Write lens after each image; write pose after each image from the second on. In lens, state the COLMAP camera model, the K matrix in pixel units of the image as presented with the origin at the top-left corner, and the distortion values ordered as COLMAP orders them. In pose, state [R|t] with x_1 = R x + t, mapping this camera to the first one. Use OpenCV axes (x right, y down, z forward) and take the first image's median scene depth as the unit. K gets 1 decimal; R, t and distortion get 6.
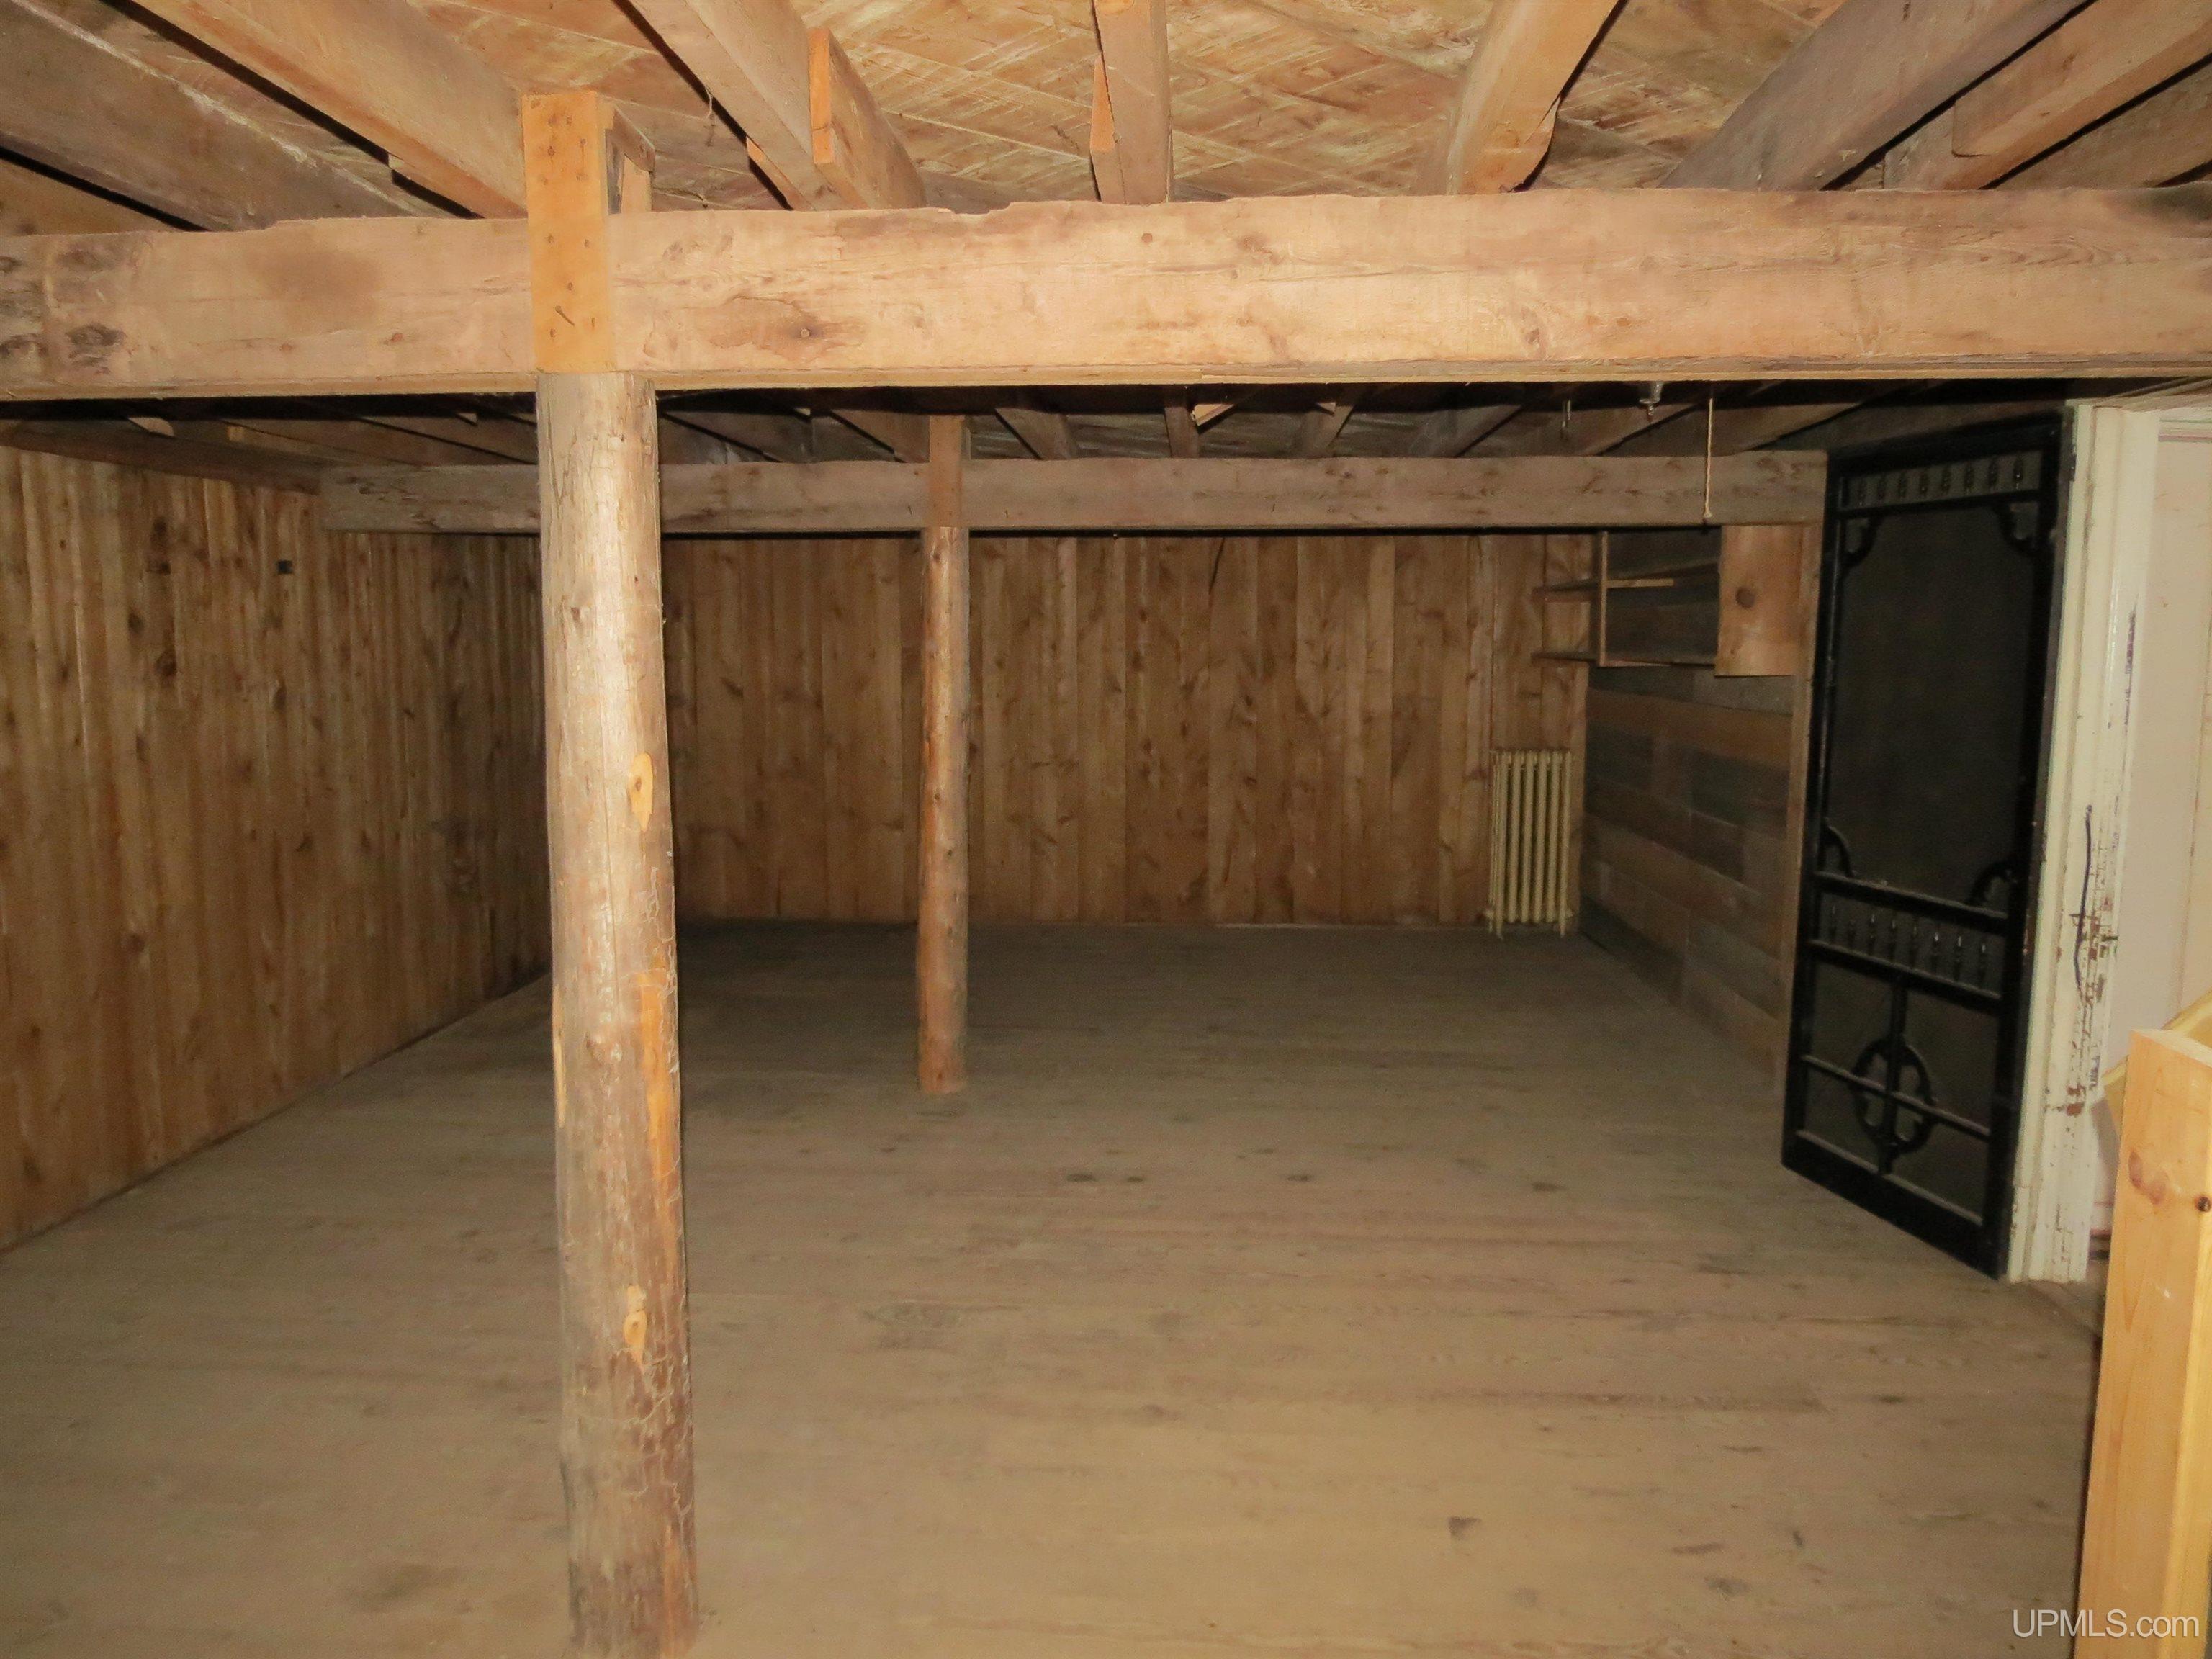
lens RADIAL K [[1578.0, 0, 1102.3], [0, 1578.0, 826.3], [0, 0, 1]] dist [-0.034625, 0.016869]
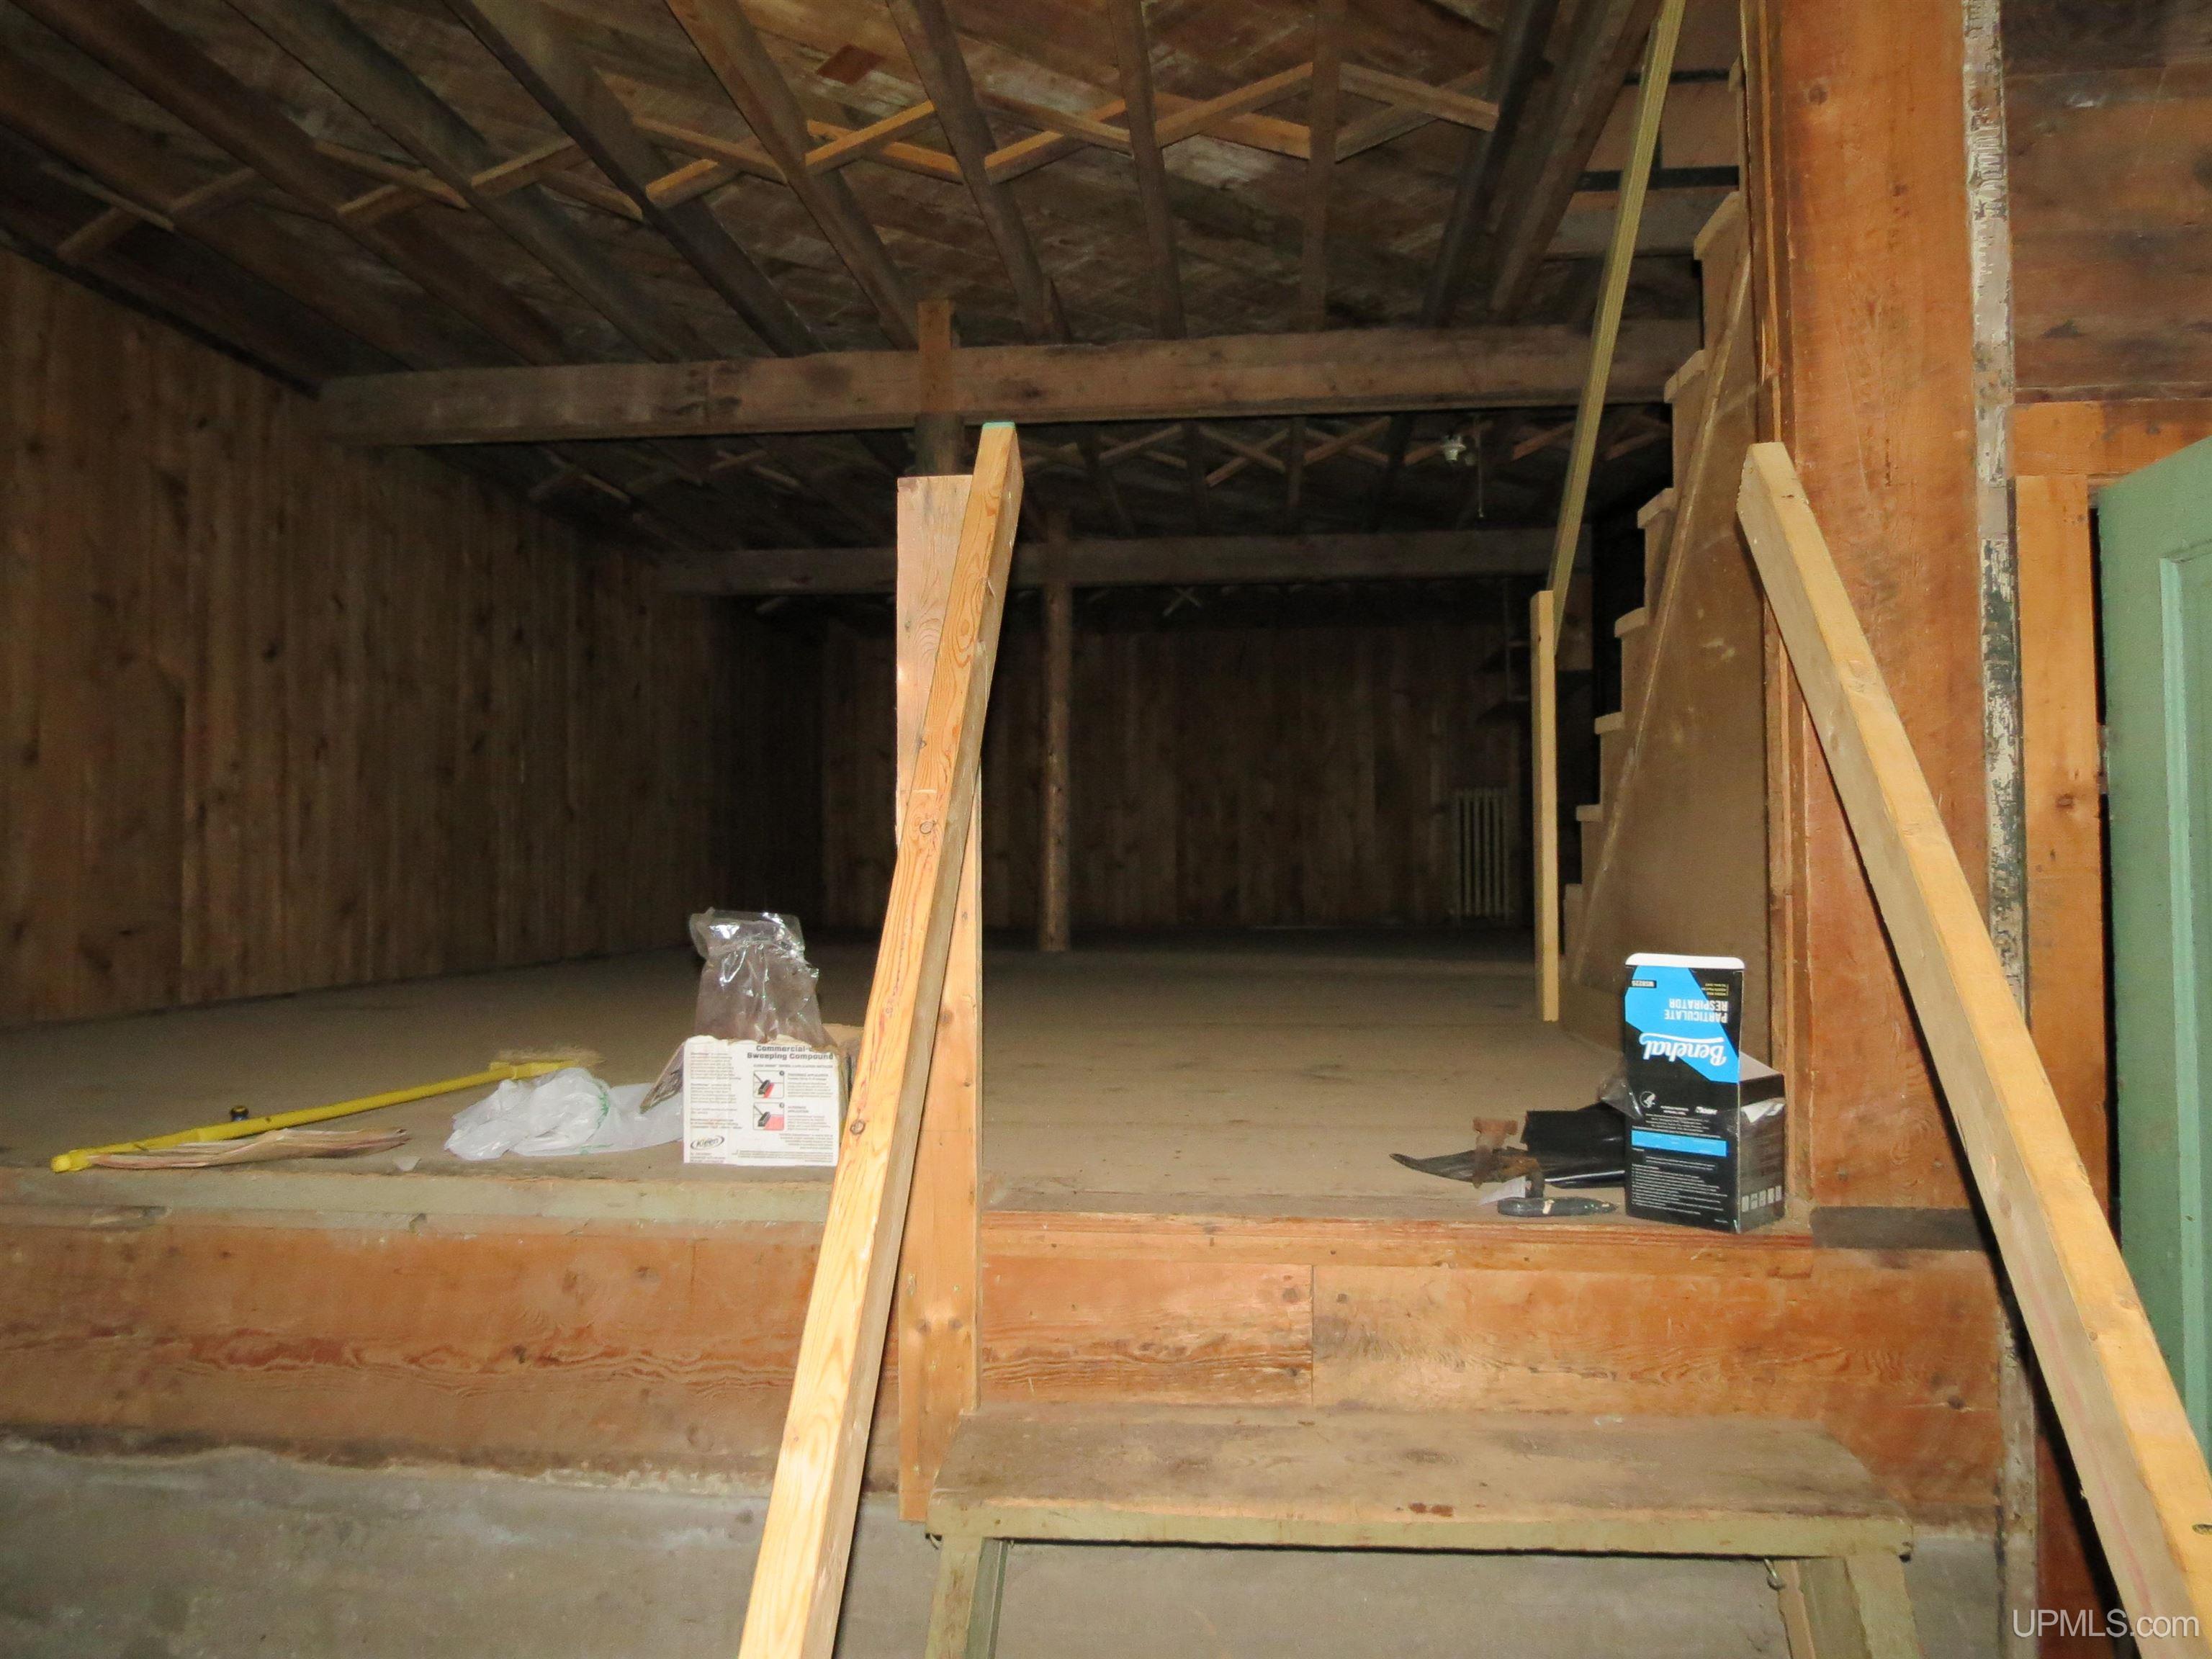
lens RADIAL K [[1578.0, 0, 1106.0], [0, 1578.0, 828.7], [0, 0, 1]] dist [-0.034625, 0.016869]
pose [[0.999460, -0.007748, -0.031926, -0.004167], [0.003086, 0.989637, -0.143559, 0.677793], [0.032708, 0.143383, 0.989127, -1.260768]]
